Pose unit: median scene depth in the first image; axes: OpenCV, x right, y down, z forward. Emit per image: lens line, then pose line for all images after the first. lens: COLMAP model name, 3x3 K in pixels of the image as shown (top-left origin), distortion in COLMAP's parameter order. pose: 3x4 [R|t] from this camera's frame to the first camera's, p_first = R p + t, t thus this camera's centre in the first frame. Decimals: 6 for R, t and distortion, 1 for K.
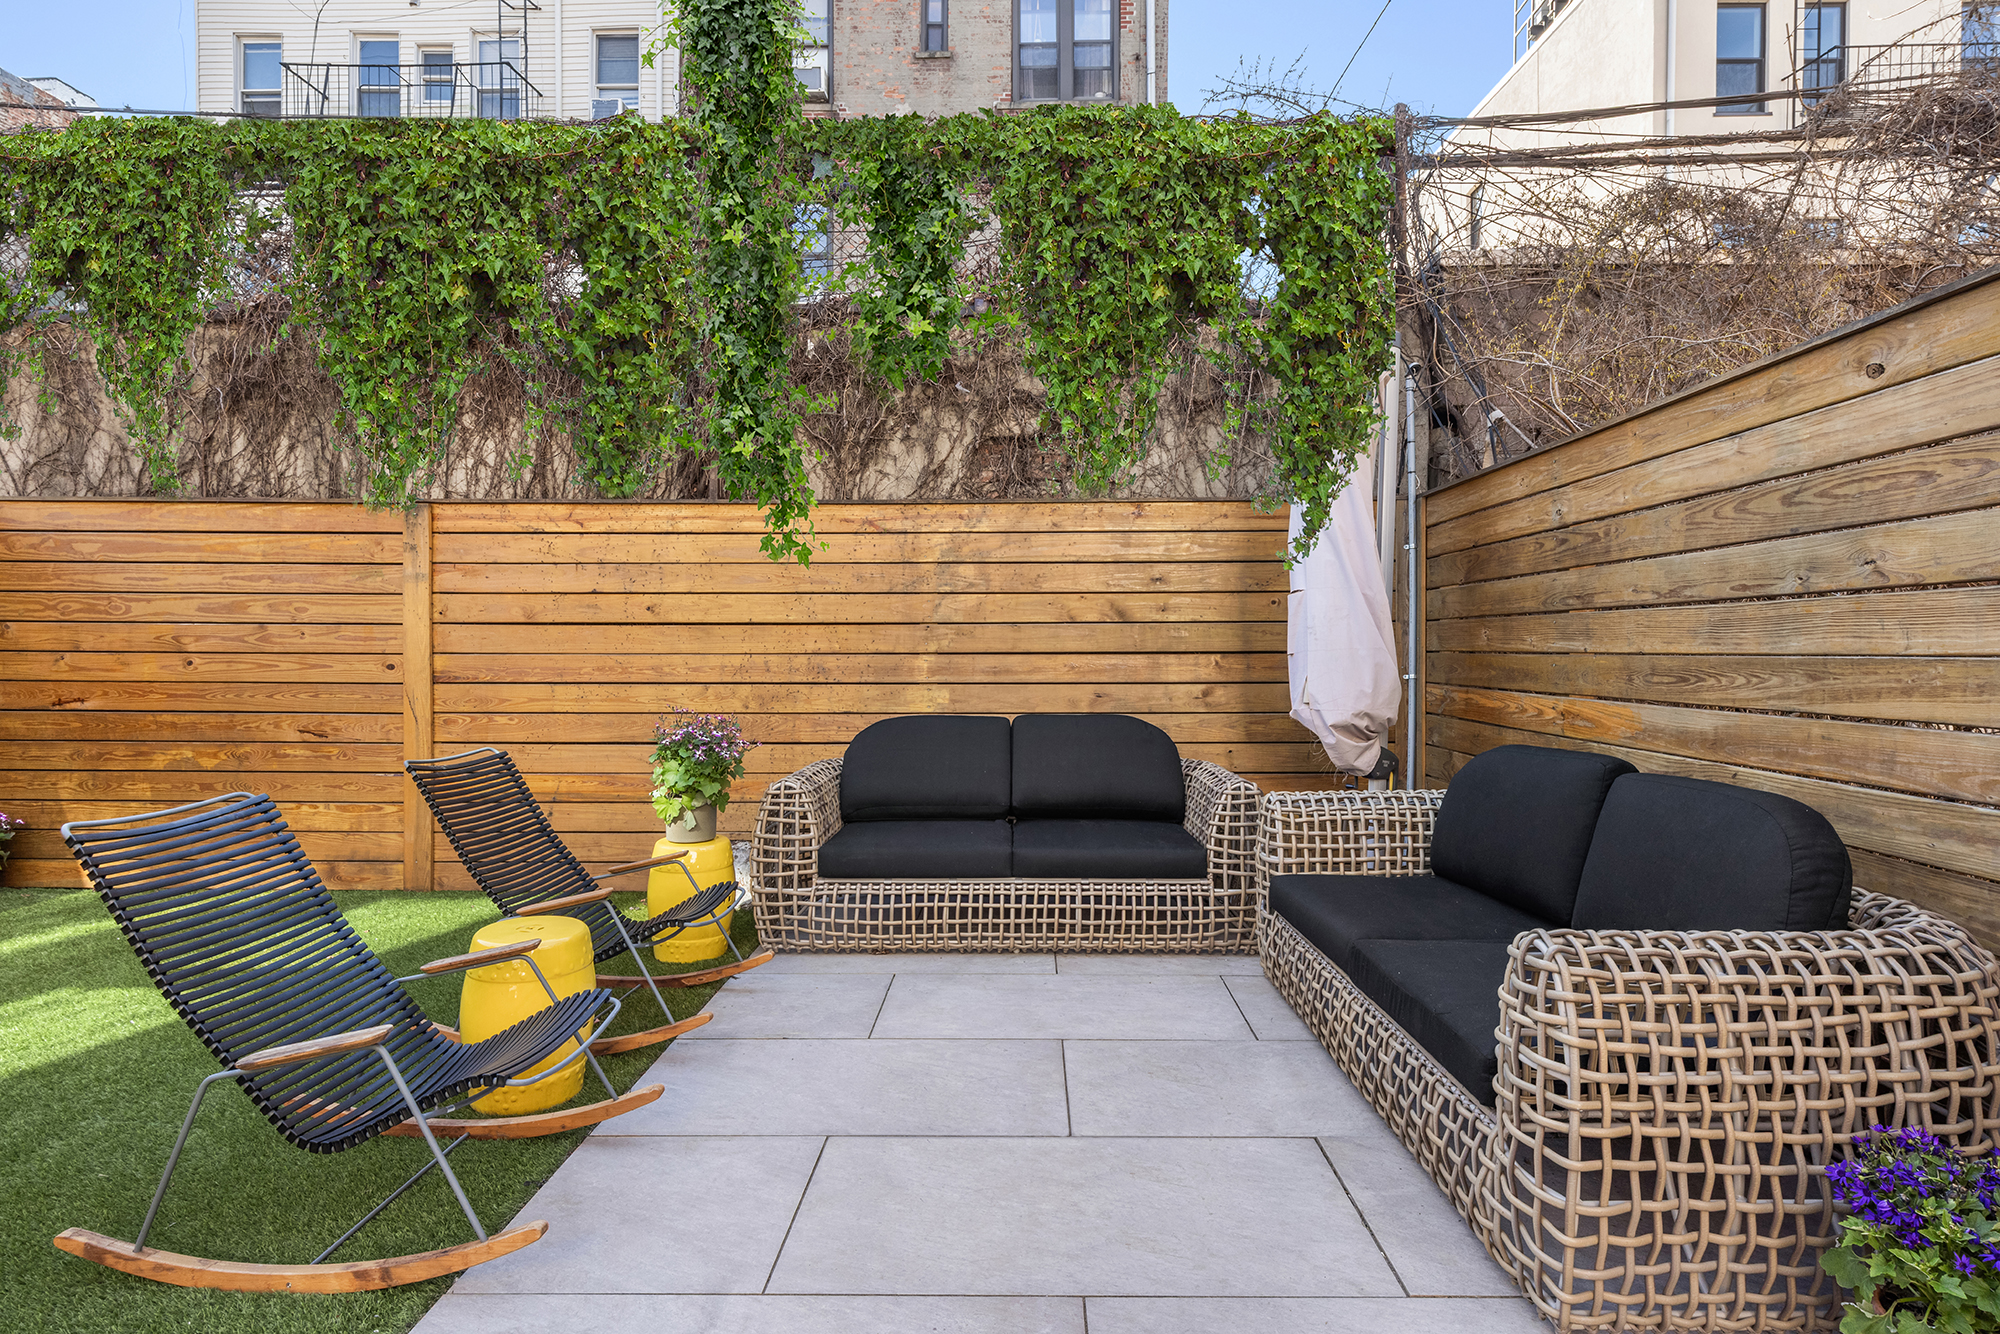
lens RADIAL K [[1003.8, 0, 1003.1], [0, 1003.8, 656.5], [0, 0, 1]] dist [0.006072, 0.000591]
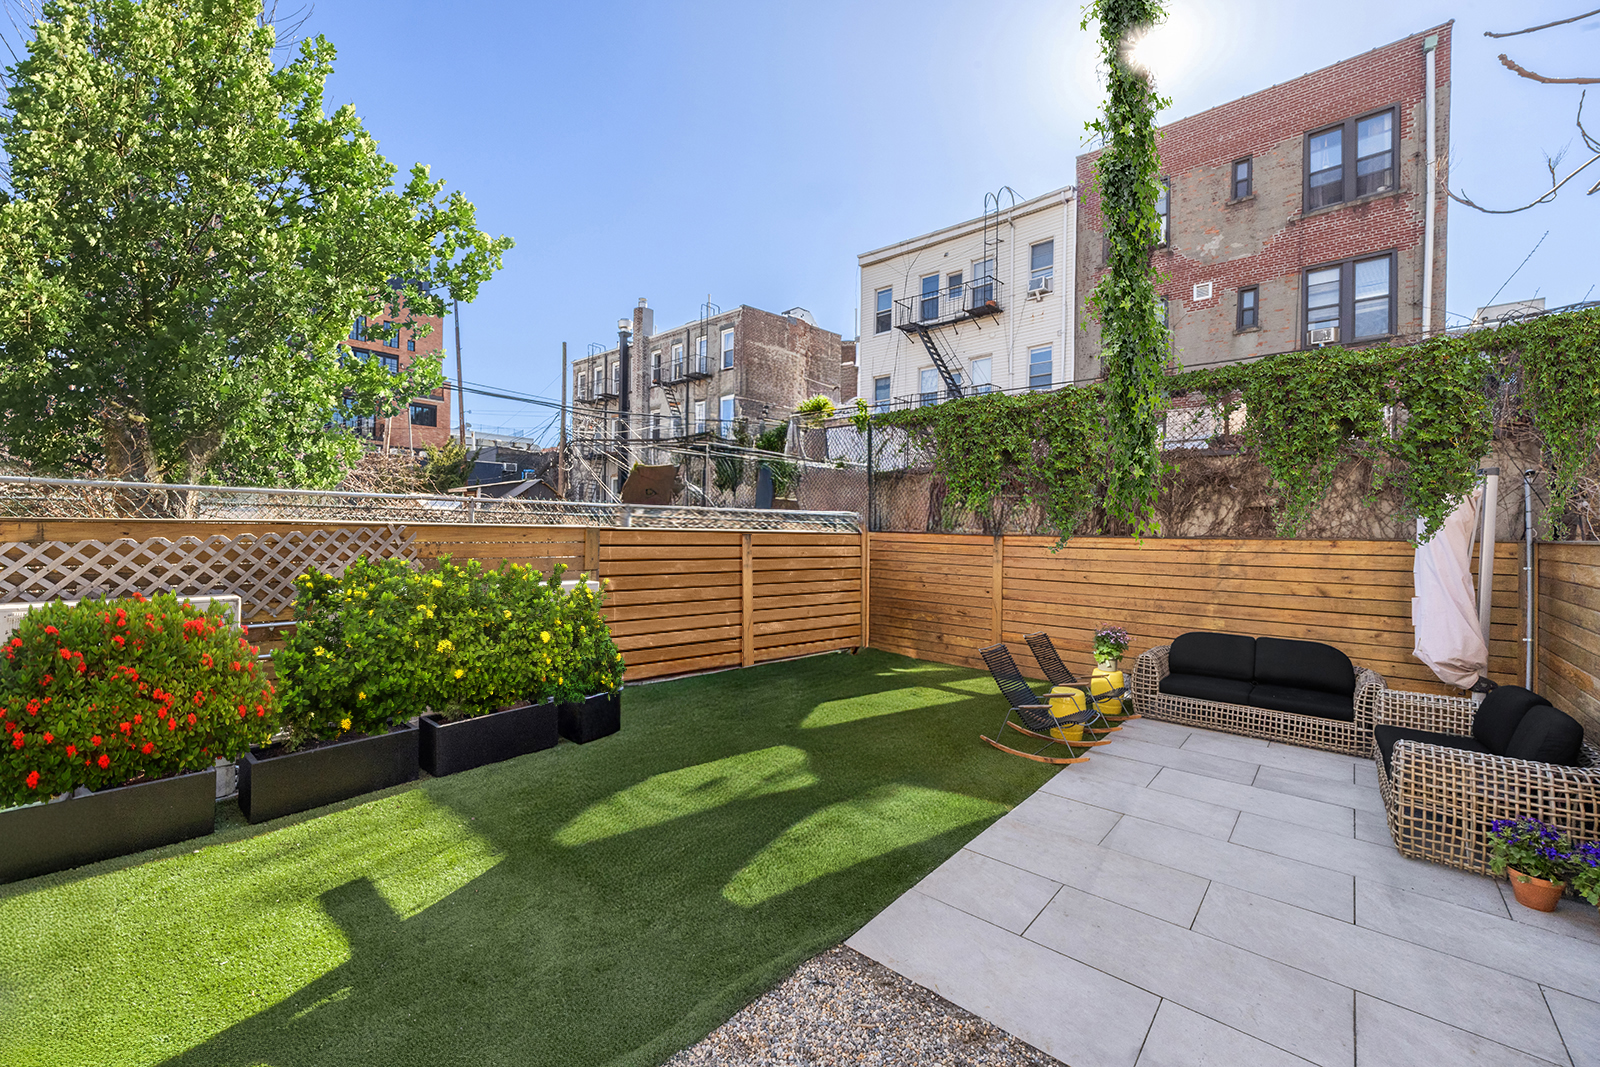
lens RADIAL K [[626.1, 0, 792.9], [0, 626.1, 528.6], [0, 0, 1]] dist [-0.001244, -0.000226]
pose [[0.762857, 0.007499, -0.646523, 0.115515], [-0.019960, 0.999729, -0.011956, -0.138884], [0.646259, 0.022026, 0.762801, -0.720560]]
